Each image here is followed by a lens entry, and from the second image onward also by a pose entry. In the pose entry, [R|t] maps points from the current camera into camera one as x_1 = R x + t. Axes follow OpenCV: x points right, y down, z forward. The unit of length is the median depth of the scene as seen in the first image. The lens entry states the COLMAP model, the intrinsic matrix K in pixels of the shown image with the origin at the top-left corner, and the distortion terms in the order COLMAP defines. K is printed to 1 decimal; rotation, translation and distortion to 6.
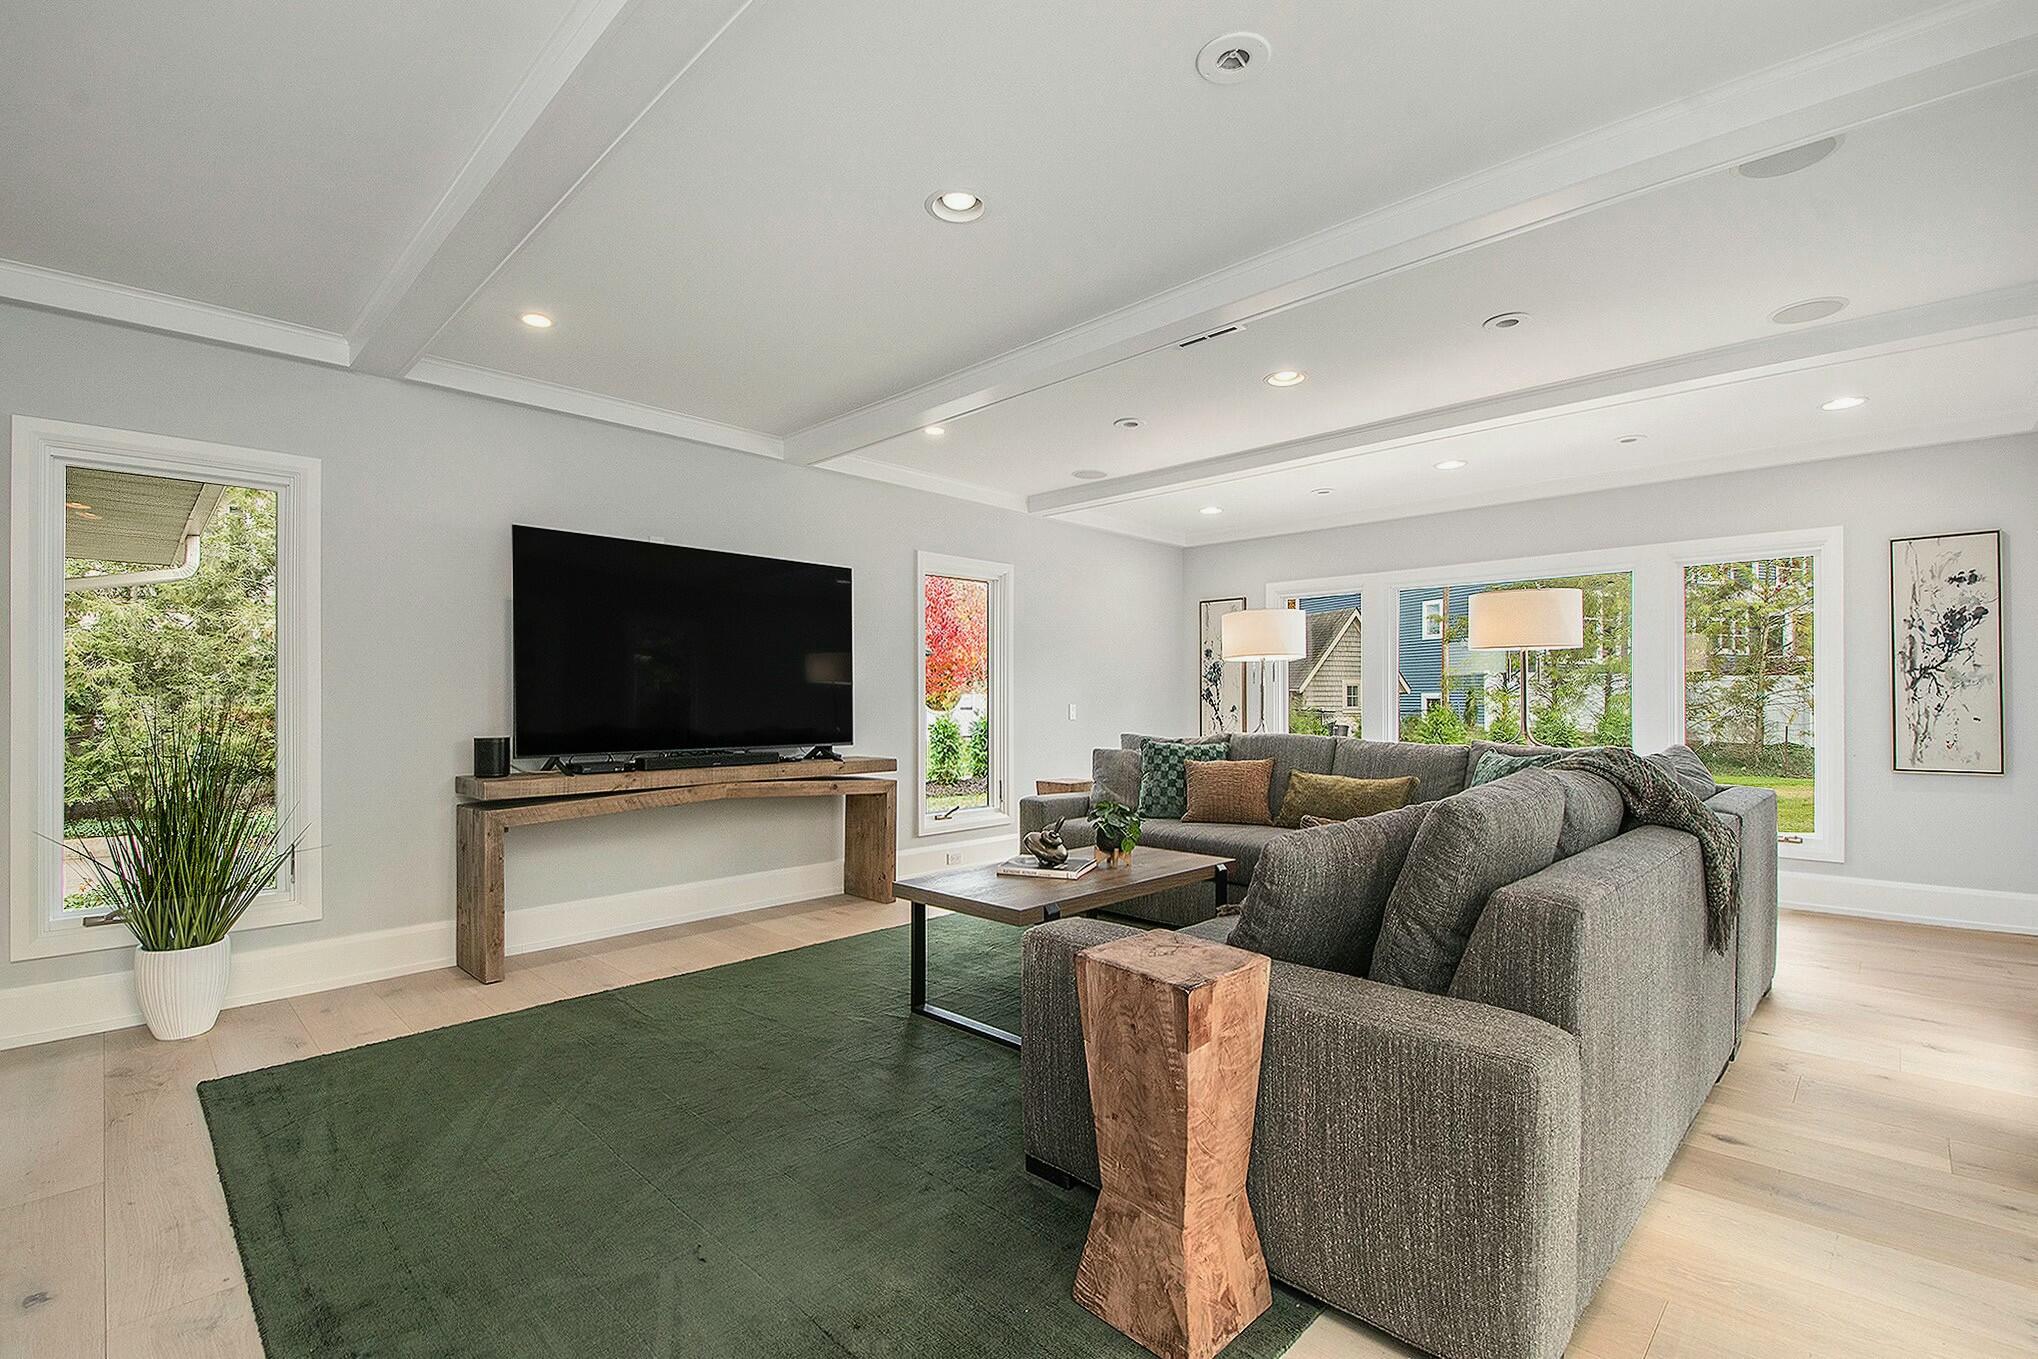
lens RADIAL K [[903.4, 0, 1028.1], [0, 903.4, 690.5], [0, 0, 1]] dist [0.000333, -0.000044]
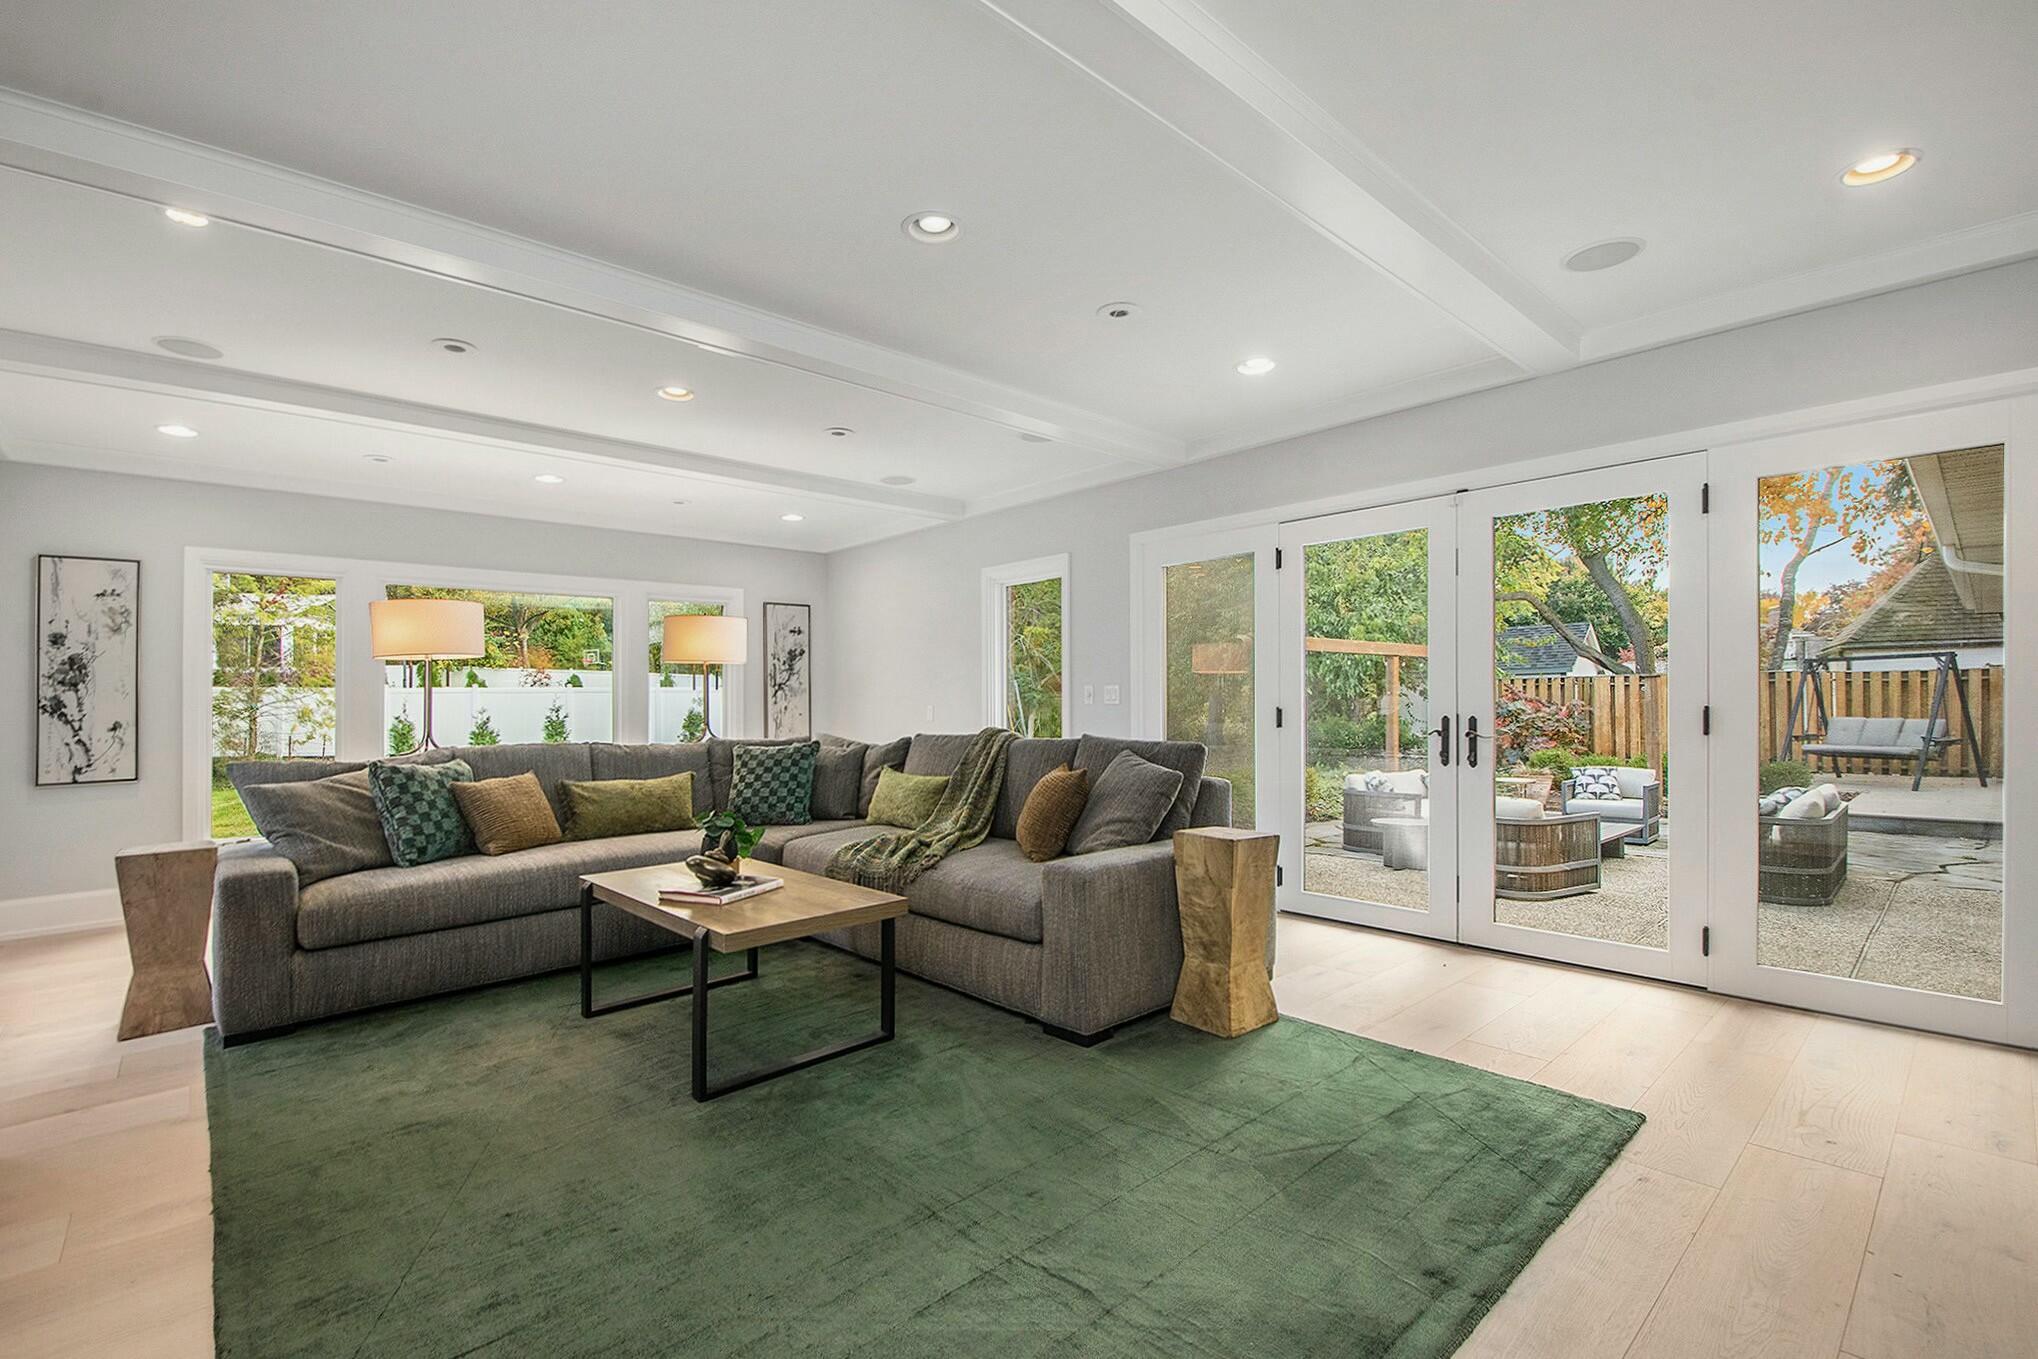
lens RADIAL K [[903.4, 0, 1029.3], [0, 903.4, 687.7], [0, 0, 1]] dist [0.000333, -0.000044]
pose [[0.055485, 0.012602, 0.998380, -0.396492], [0.004029, 0.999909, -0.012845, 0.002905], [-0.998451, 0.004735, 0.055429, 0.301287]]
